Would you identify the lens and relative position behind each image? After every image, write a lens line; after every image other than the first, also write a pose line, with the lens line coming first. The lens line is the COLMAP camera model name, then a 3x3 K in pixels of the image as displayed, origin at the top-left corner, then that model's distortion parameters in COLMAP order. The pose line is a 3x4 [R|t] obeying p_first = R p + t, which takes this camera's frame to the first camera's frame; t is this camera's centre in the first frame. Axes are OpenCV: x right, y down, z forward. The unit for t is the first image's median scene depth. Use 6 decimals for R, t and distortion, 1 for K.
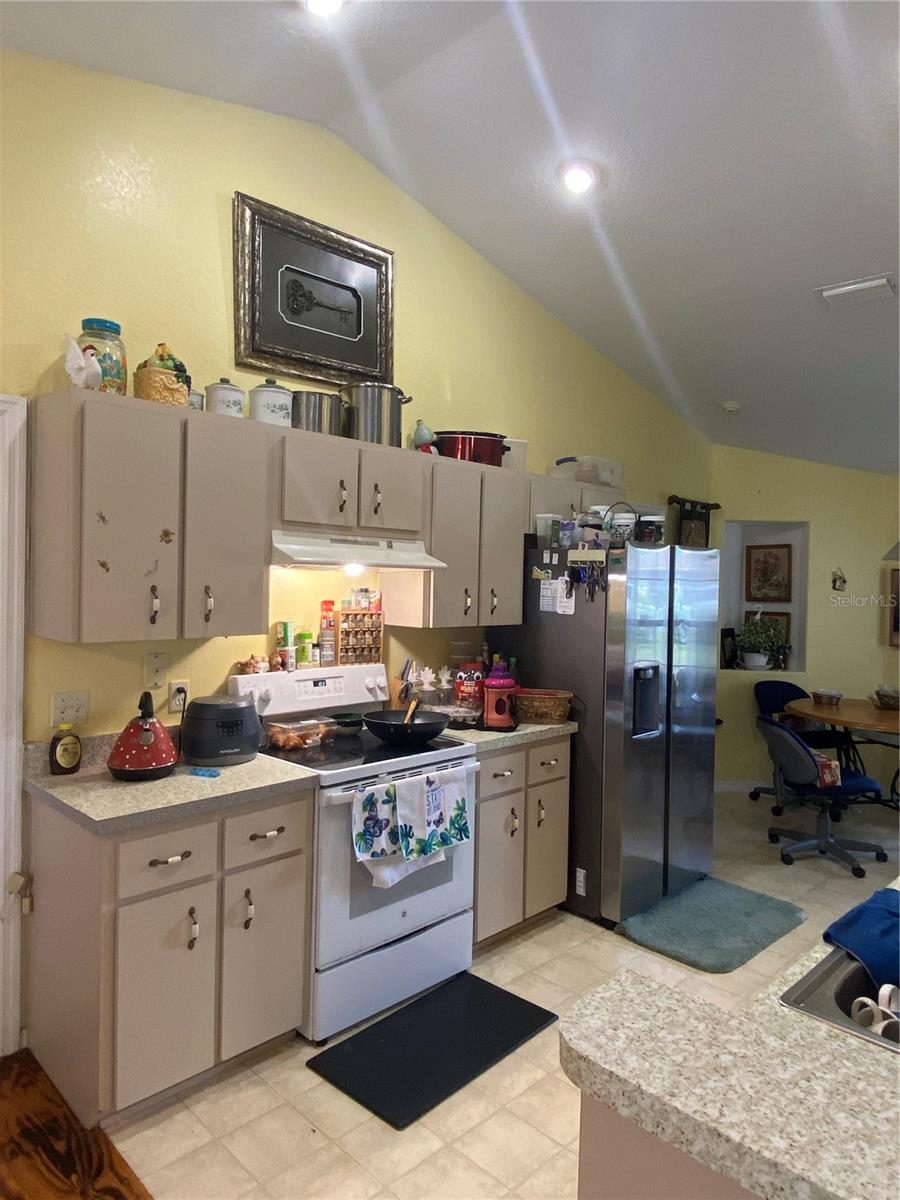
lens RADIAL K [[737.7, 0, 447.6], [0, 737.7, 596.7], [0, 0, 1]] dist [0.008230, -0.000428]
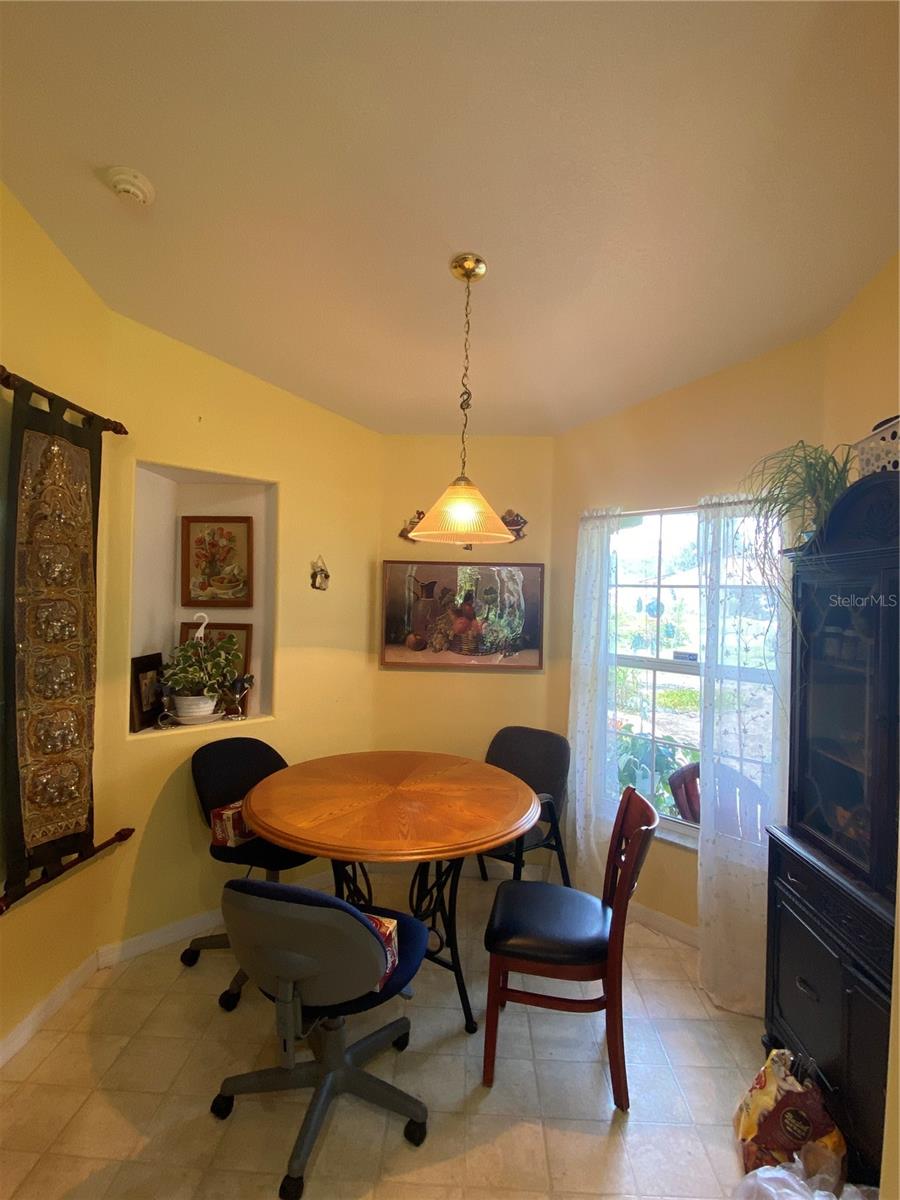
lens RADIAL K [[605.2, 0, 446.6], [0, 605.2, 595.8], [0, 0, 1]] dist [0.002878, 0.000162]
pose [[0.728012, -0.003227, 0.685557, 0.229535], [0.002639, 0.999995, 0.001905, -0.003451], [-0.685559, 0.000422, 0.728017, 0.506190]]
